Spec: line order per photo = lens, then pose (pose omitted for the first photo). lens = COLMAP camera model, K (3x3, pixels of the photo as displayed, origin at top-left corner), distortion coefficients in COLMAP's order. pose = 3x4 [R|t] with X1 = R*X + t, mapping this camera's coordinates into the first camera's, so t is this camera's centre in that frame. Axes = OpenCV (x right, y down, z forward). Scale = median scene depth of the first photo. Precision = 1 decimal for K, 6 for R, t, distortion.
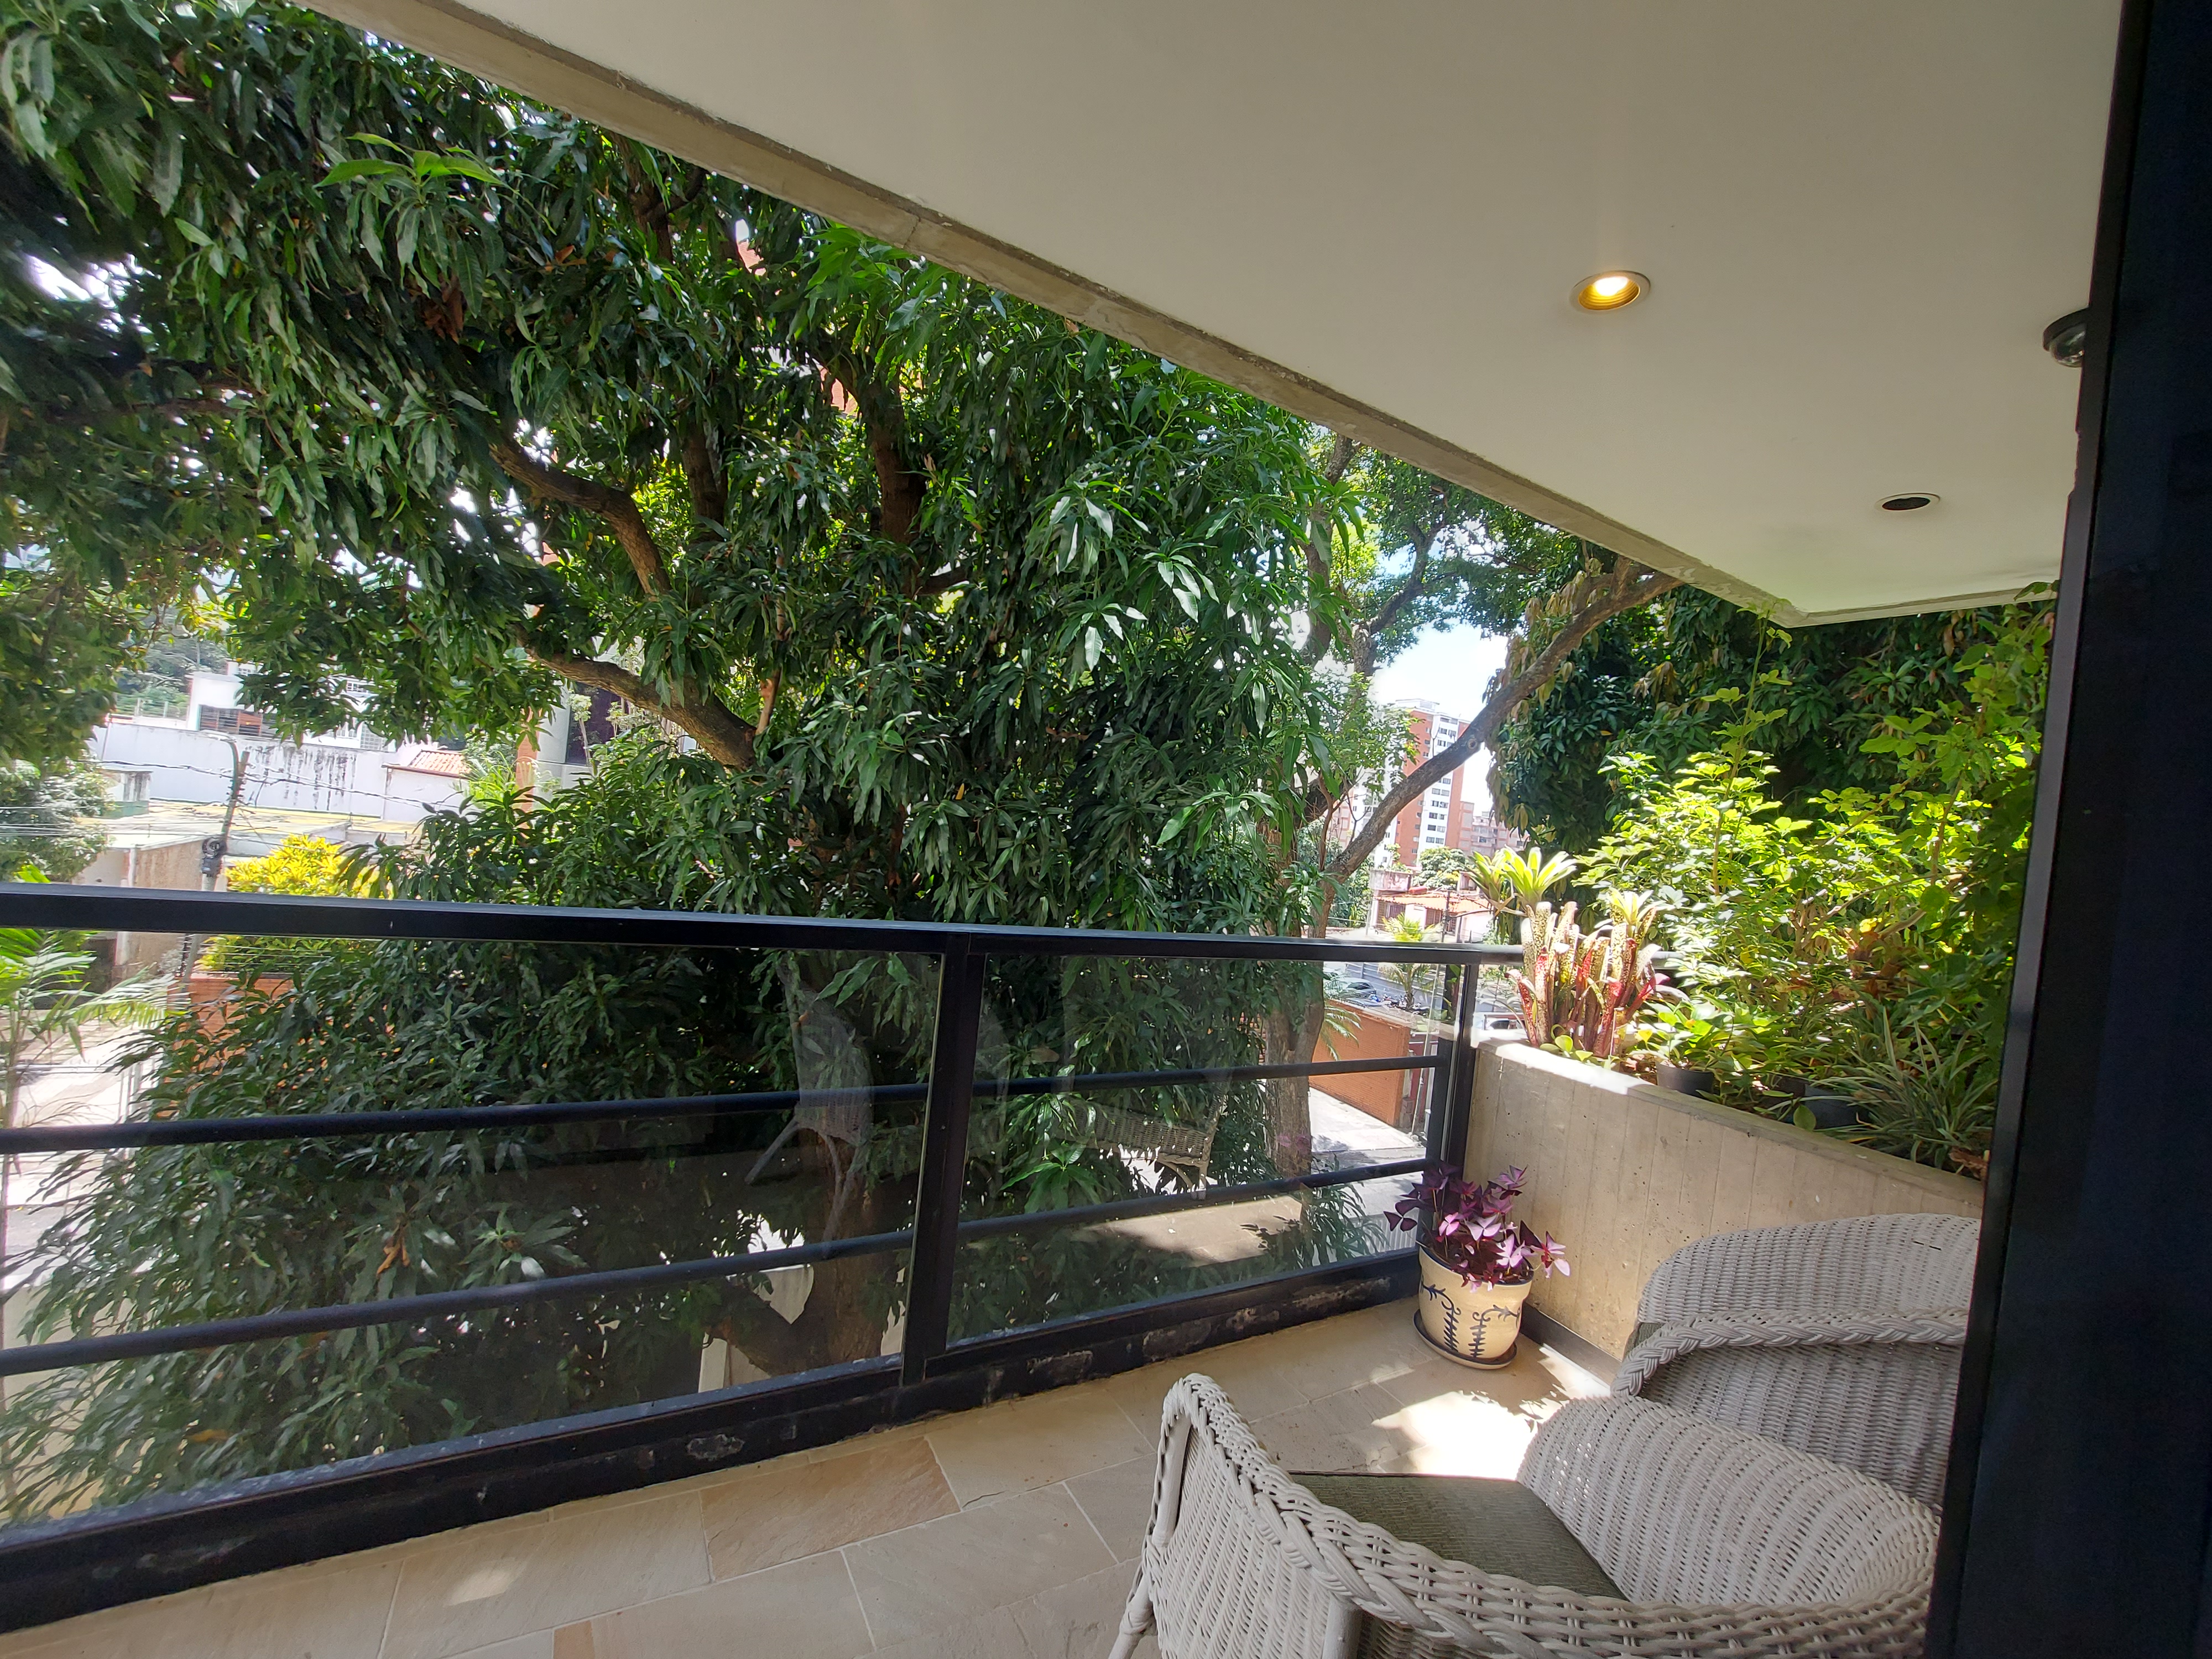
lens RADIAL K [[890.4, 0, 1115.4], [0, 890.4, 838.1], [0, 0, 1]] dist [-0.014924, -0.000320]
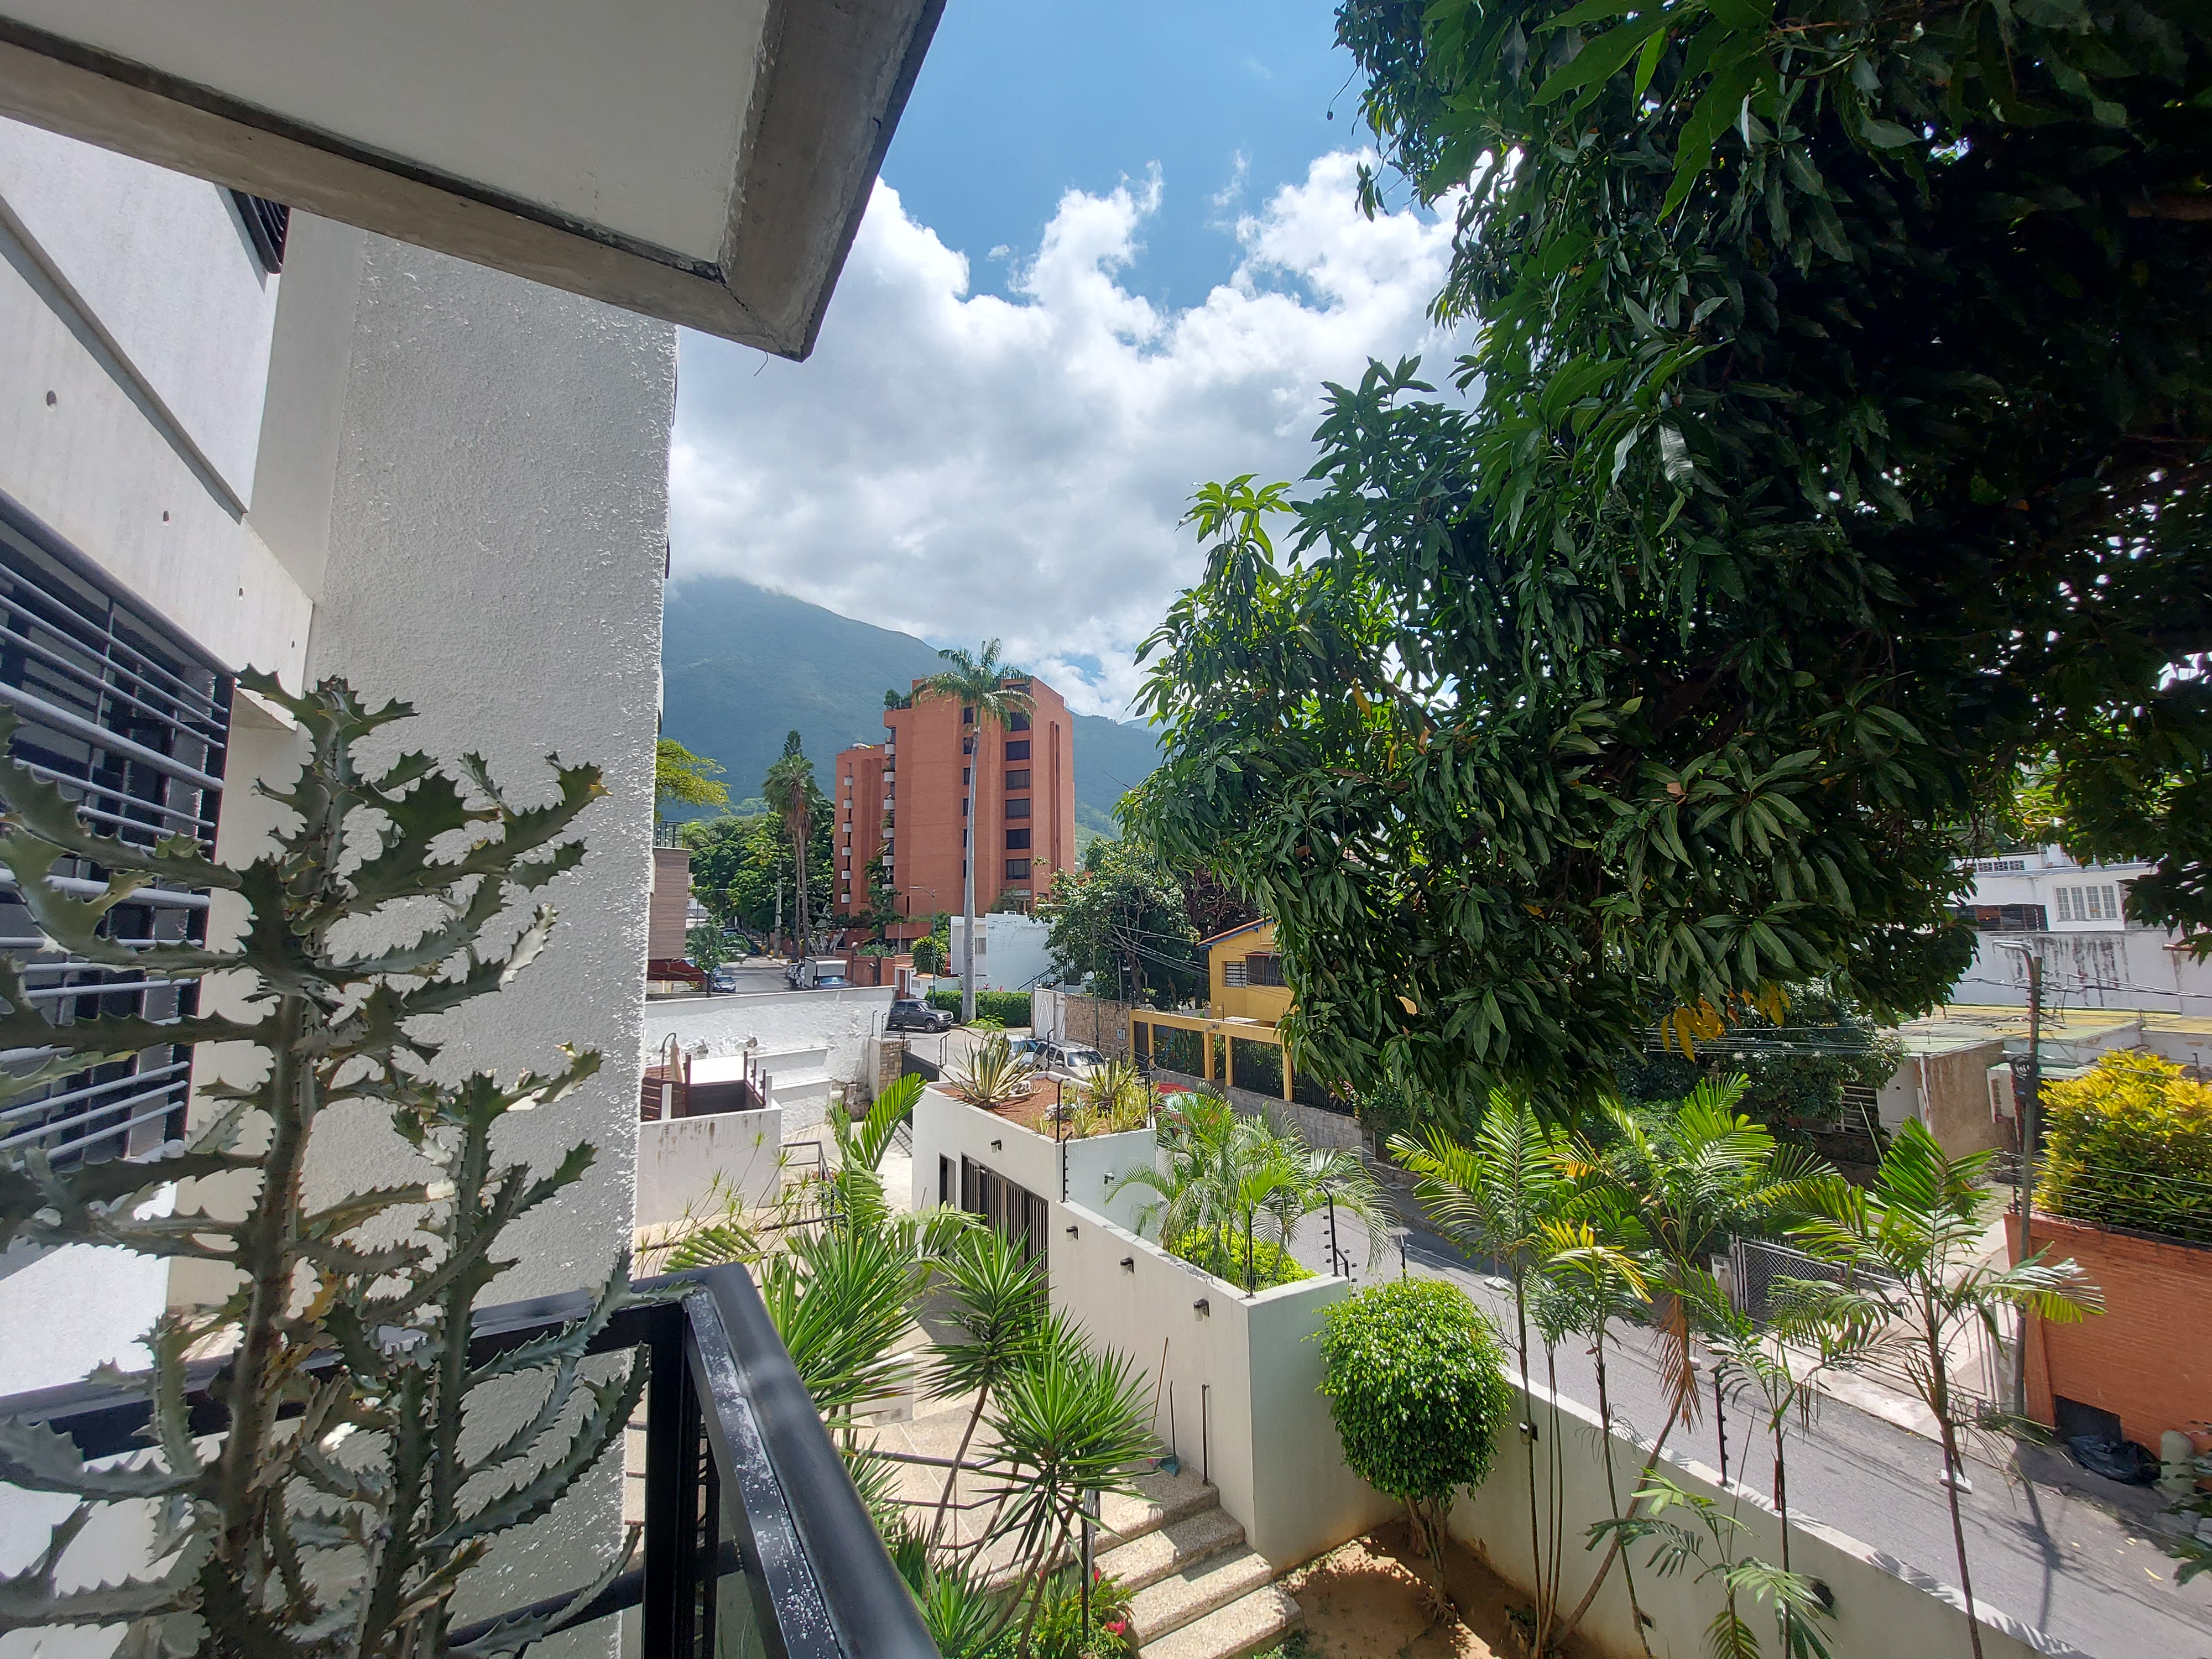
lens RADIAL K [[890.4, 0, 1111.0], [0, 890.4, 837.0], [0, 0, 1]] dist [-0.014924, -0.000320]
pose [[0.010910, -0.219577, -0.975534, -0.336339], [0.002046, 0.975595, -0.219568, -0.074374], [0.999938, 0.000399, 0.011093, 0.159636]]
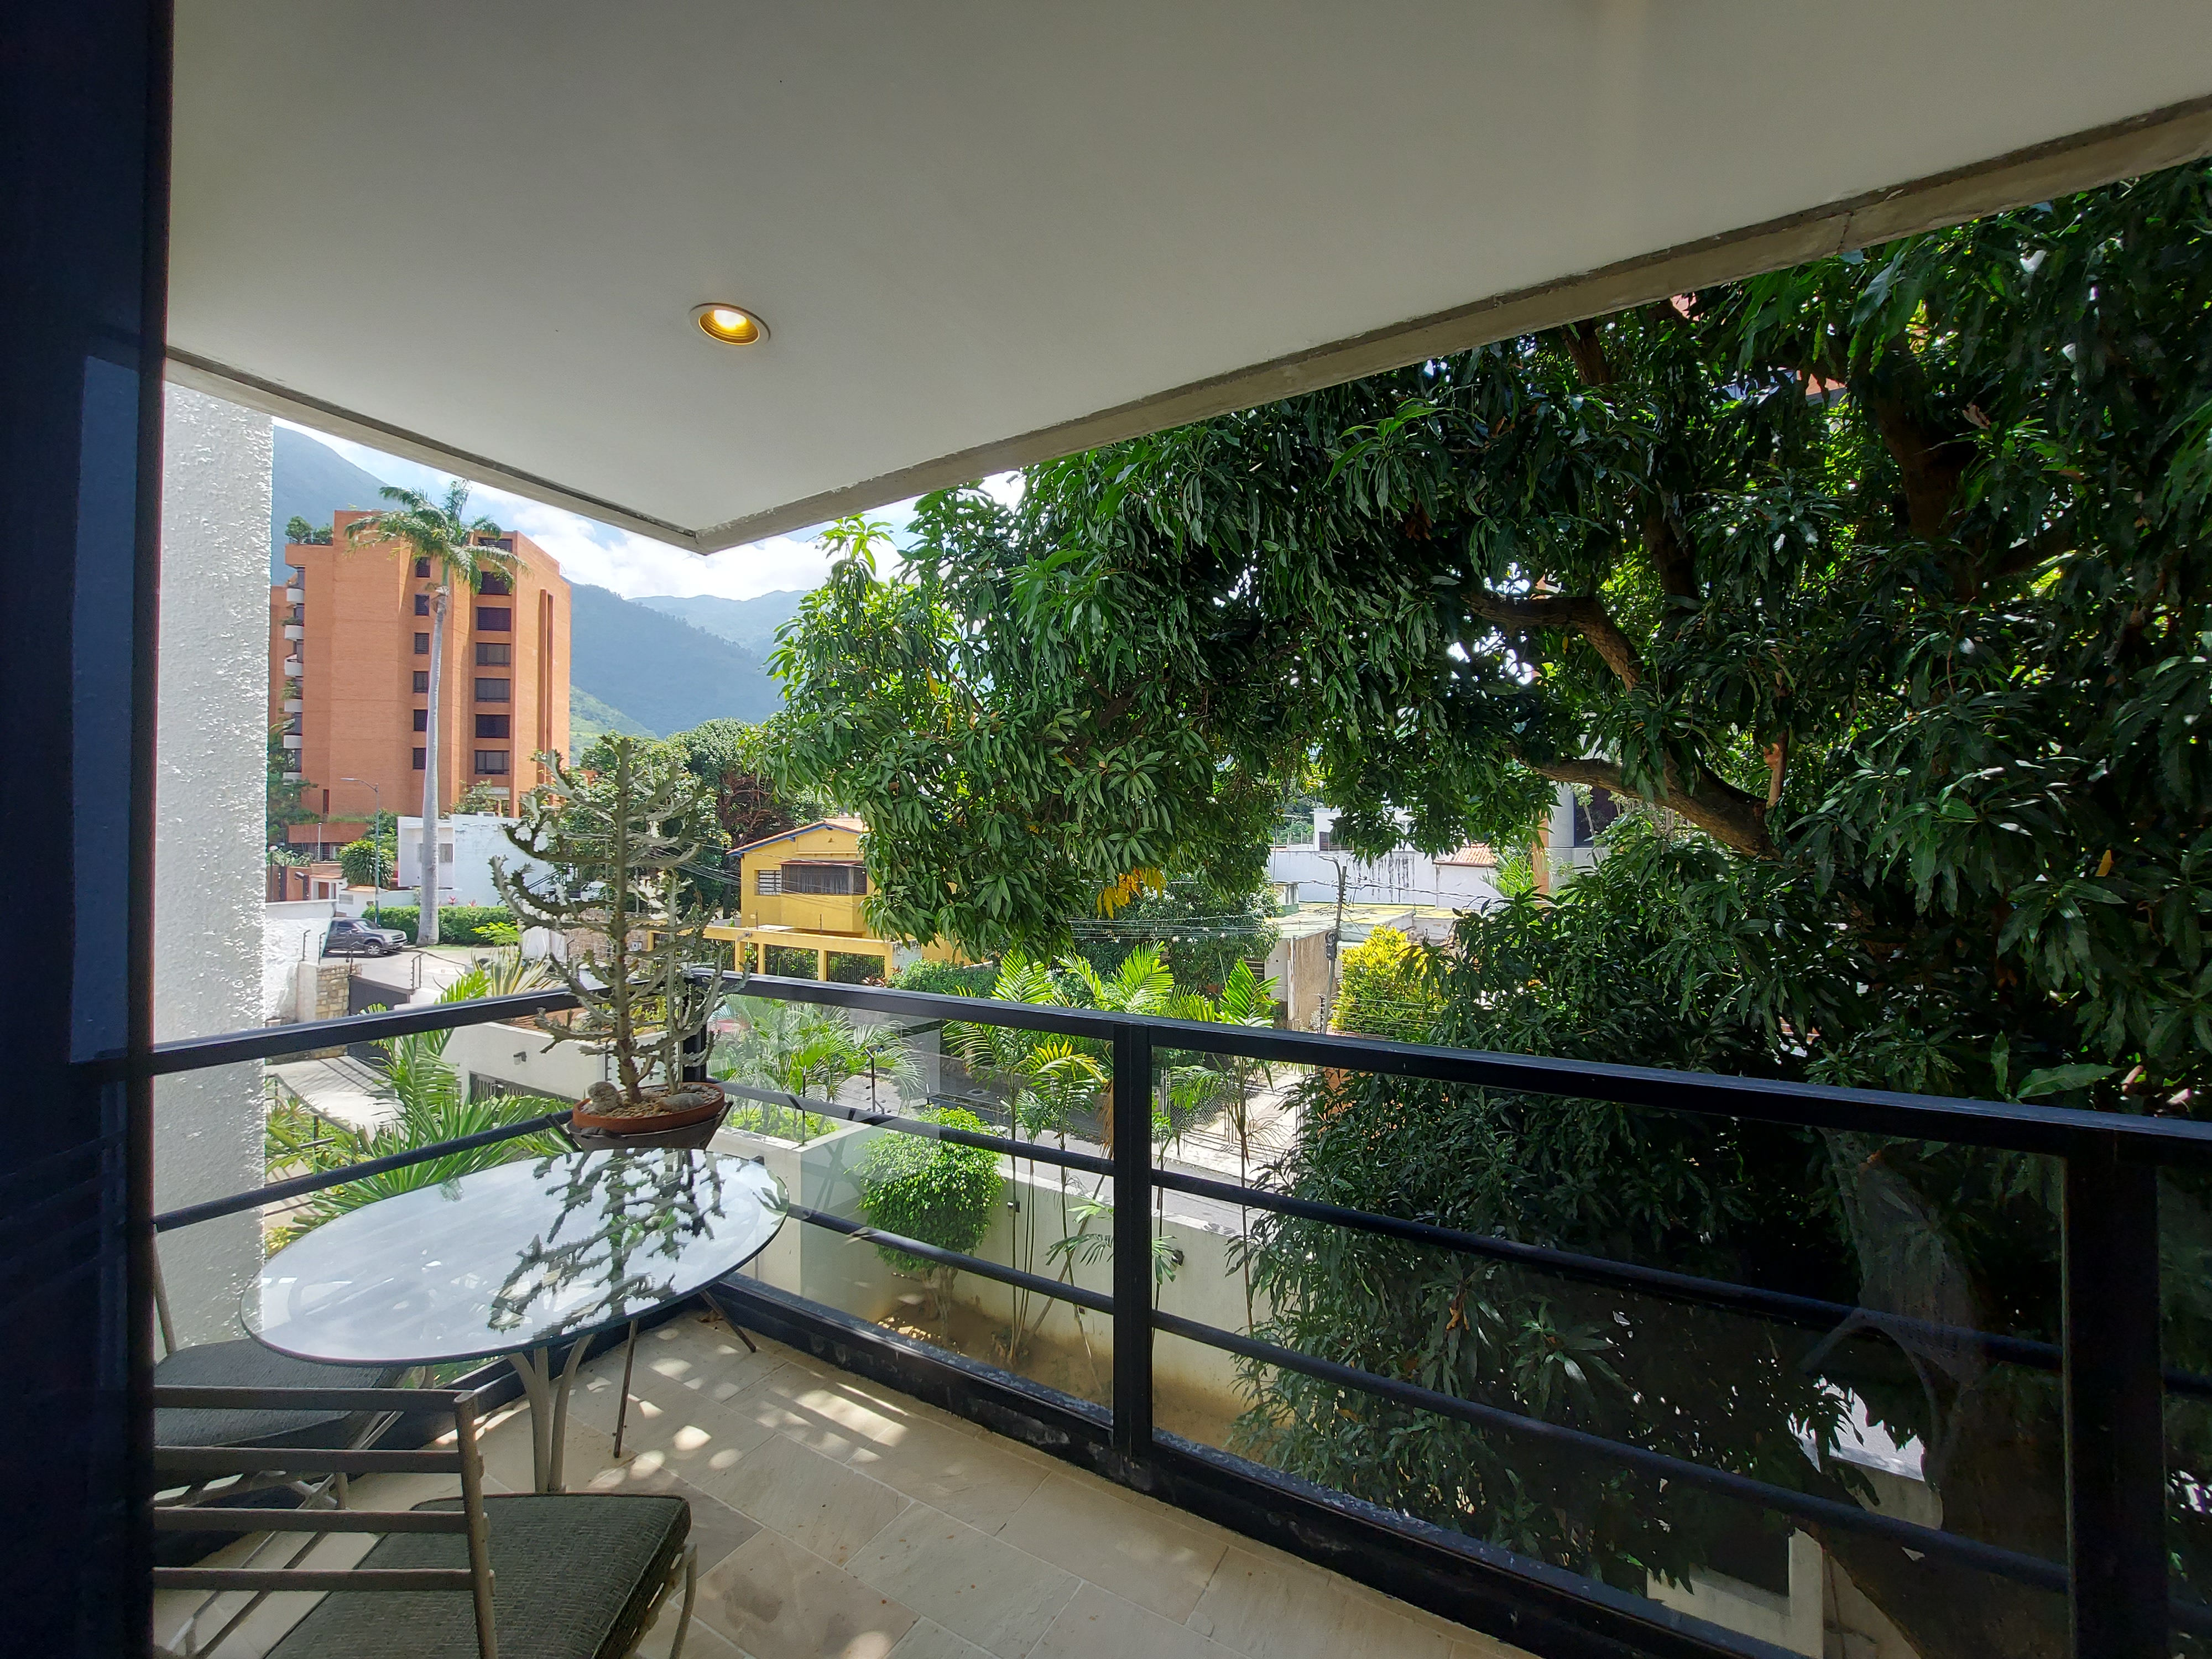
lens RADIAL K [[890.4, 0, 1109.8], [0, 890.4, 821.2], [0, 0, 1]] dist [-0.014924, -0.000320]
pose [[0.499549, -0.131976, -0.856173, 0.017385], [0.044139, 0.990921, -0.126993, -0.027865], [0.865160, 0.025649, 0.500839, 0.009818]]
